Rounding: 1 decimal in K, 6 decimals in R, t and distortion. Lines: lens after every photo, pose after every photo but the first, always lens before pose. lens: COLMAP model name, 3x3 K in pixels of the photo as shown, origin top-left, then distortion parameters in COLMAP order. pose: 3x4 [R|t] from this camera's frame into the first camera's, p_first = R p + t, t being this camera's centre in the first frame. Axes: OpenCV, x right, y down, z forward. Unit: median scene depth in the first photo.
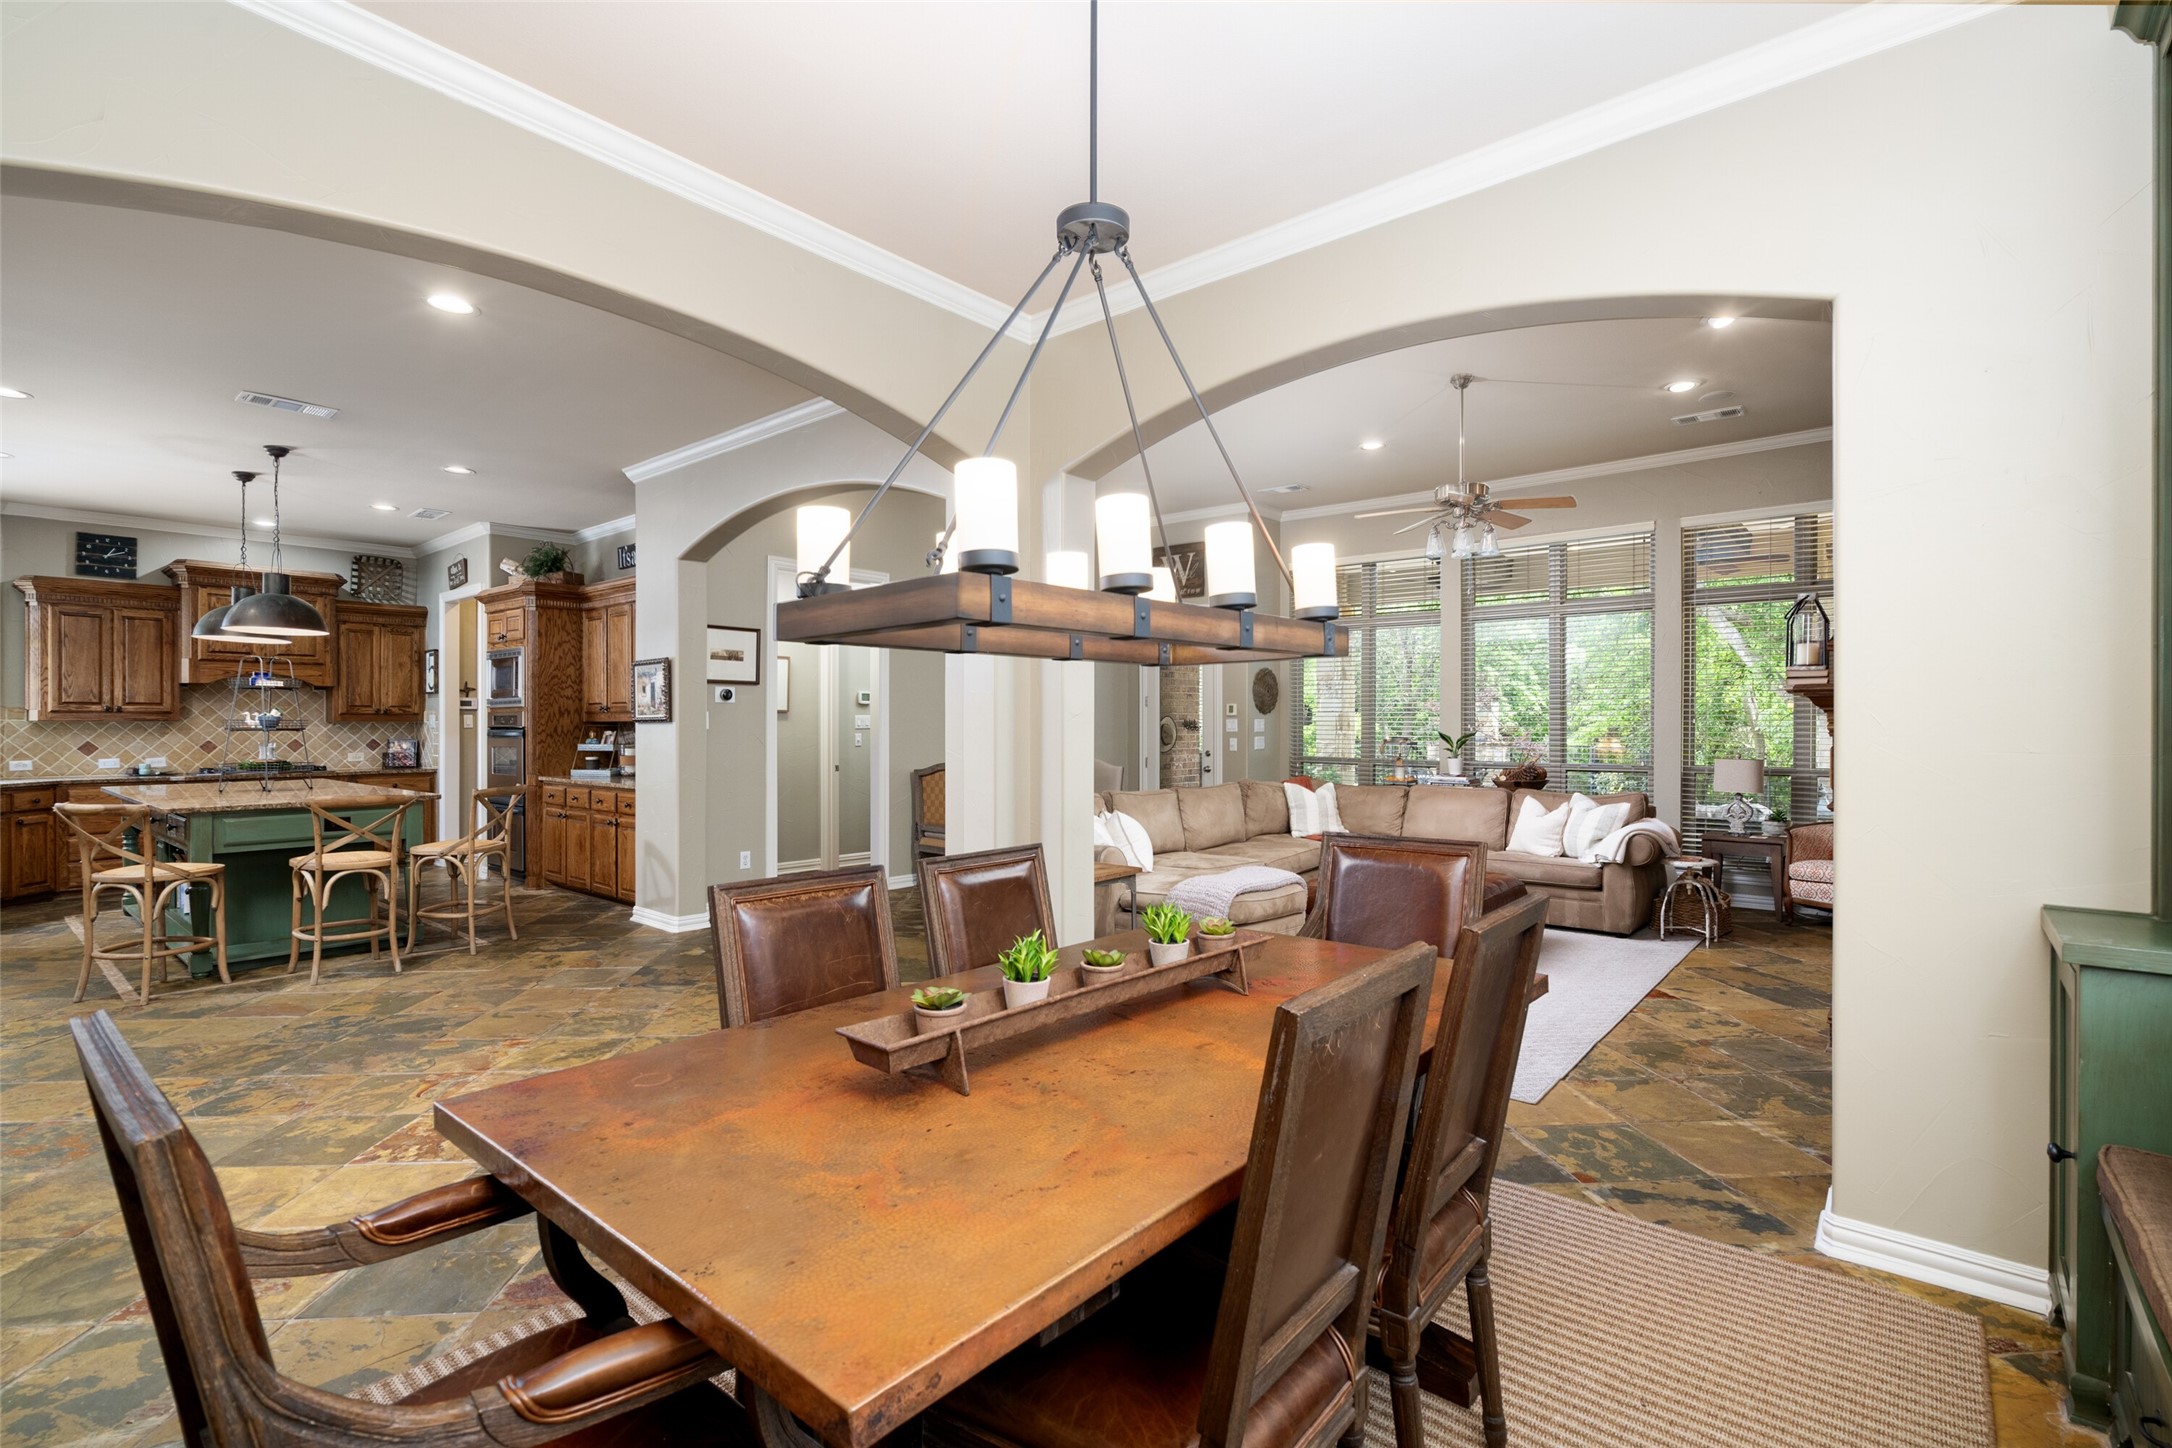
lens RADIAL K [[980.0, 0, 1086.0], [0, 980.0, 724.0], [0, 0, 1]] dist [0.001753, -0.000659]
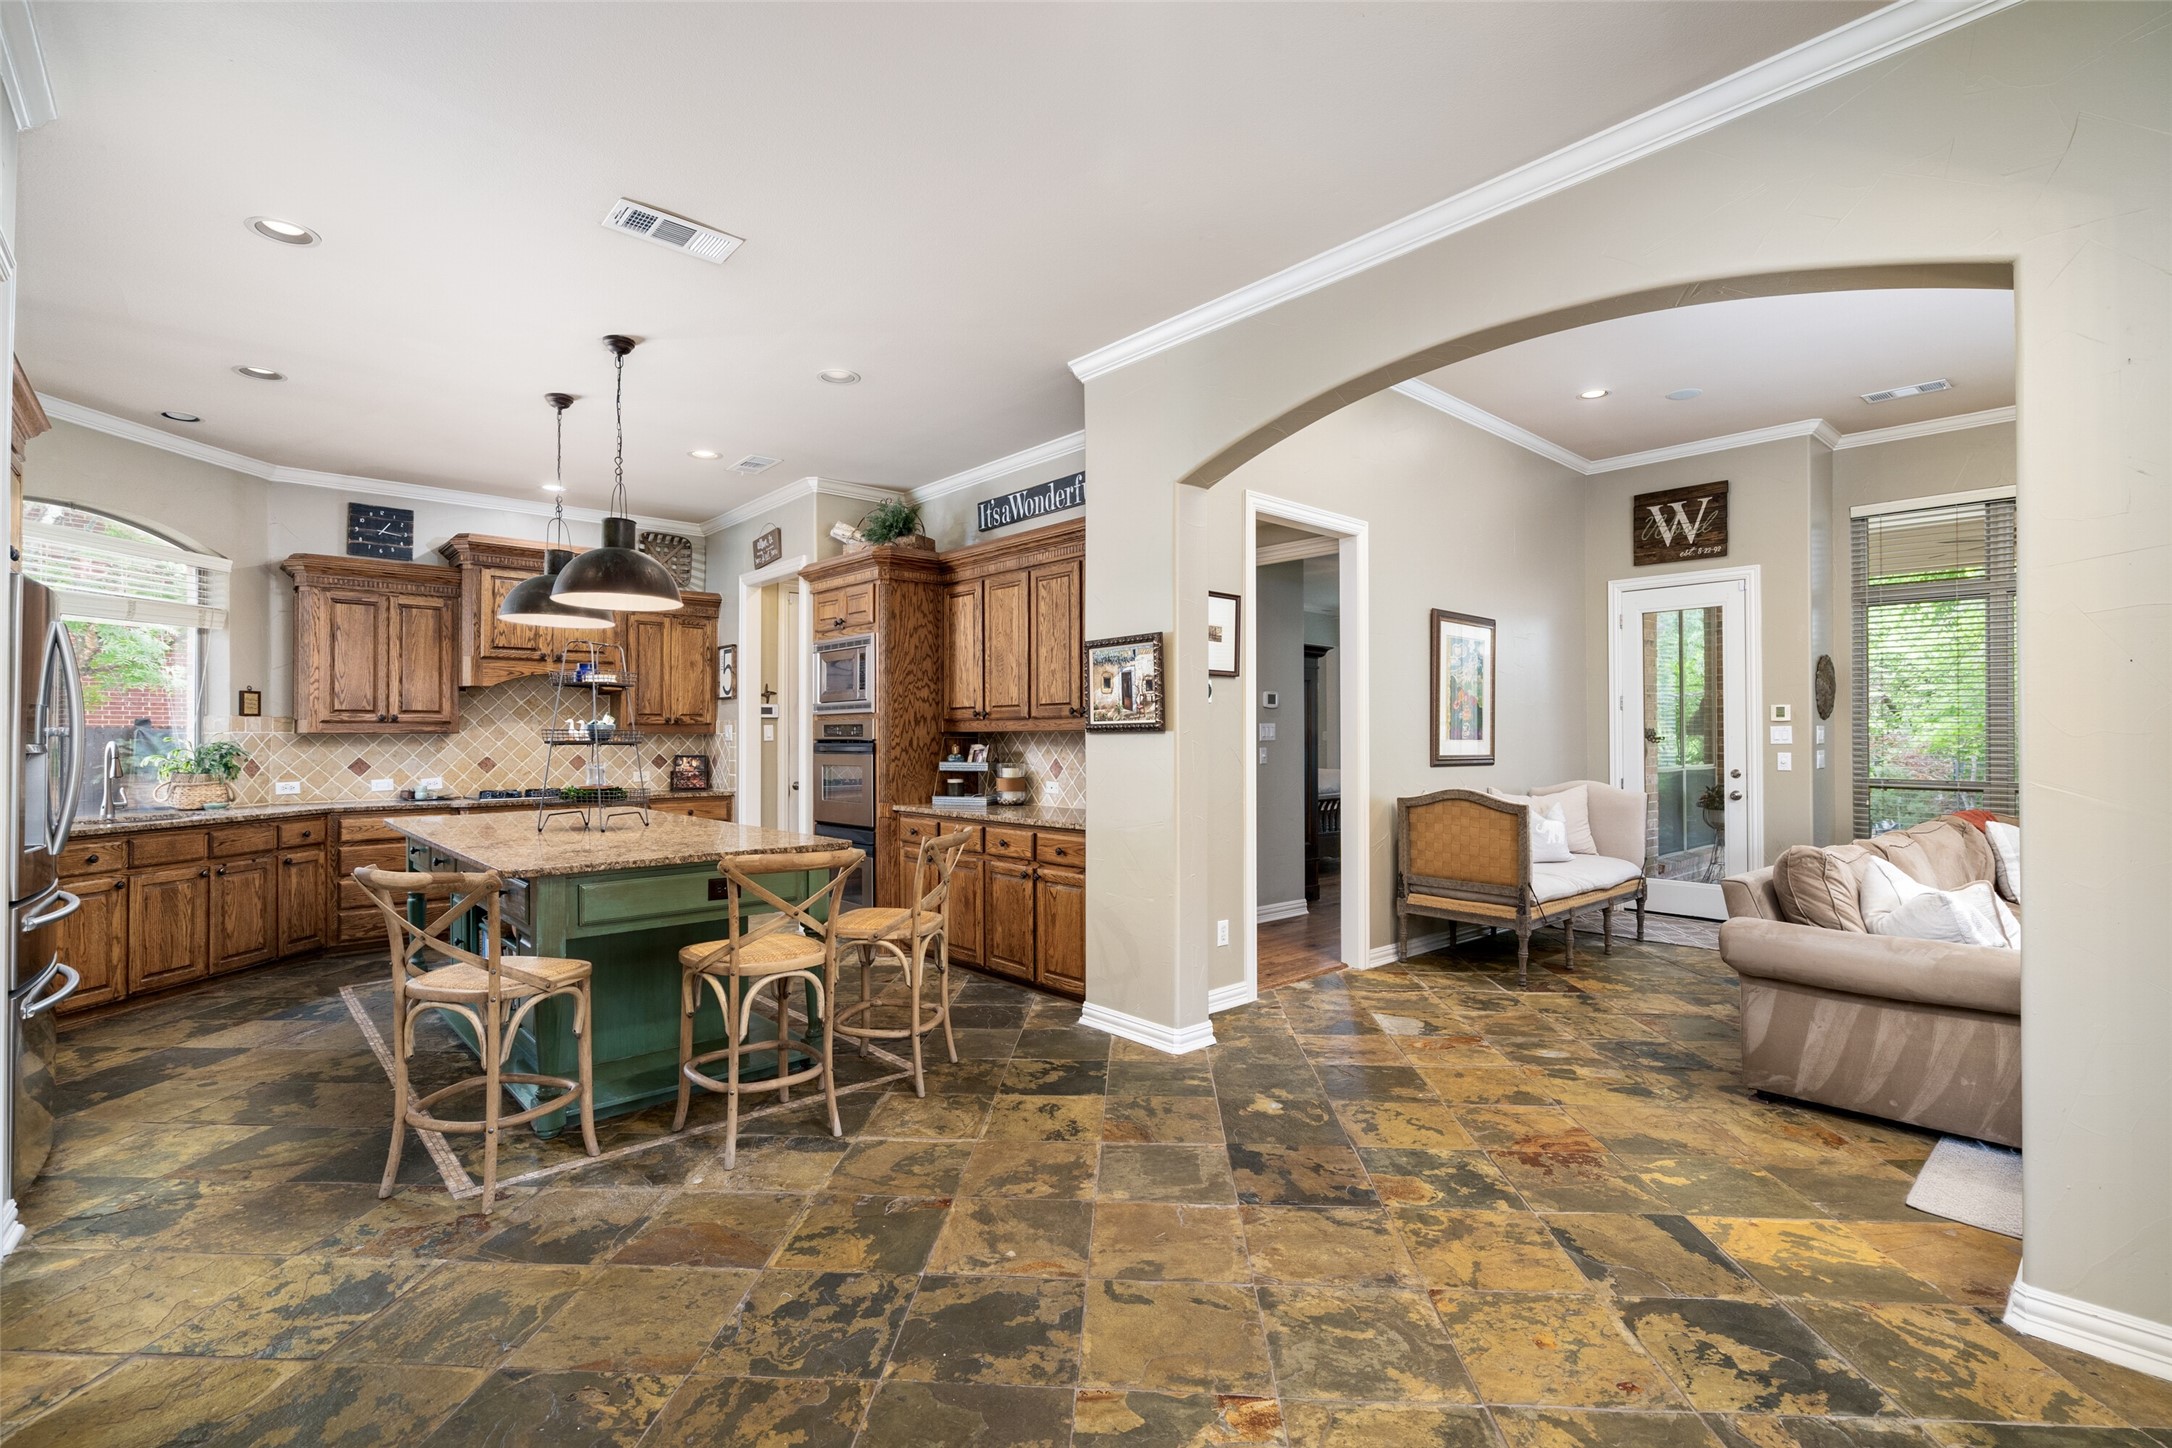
lens RADIAL K [[980.0, 0, 1087.3], [0, 980.0, 726.4], [0, 0, 1]] dist [-0.003086, 0.000240]
pose [[0.991139, -0.004388, -0.132757, -0.306242], [0.003011, 0.999940, -0.010571, 0.001527], [0.132796, 0.010078, 0.991092, 0.270647]]
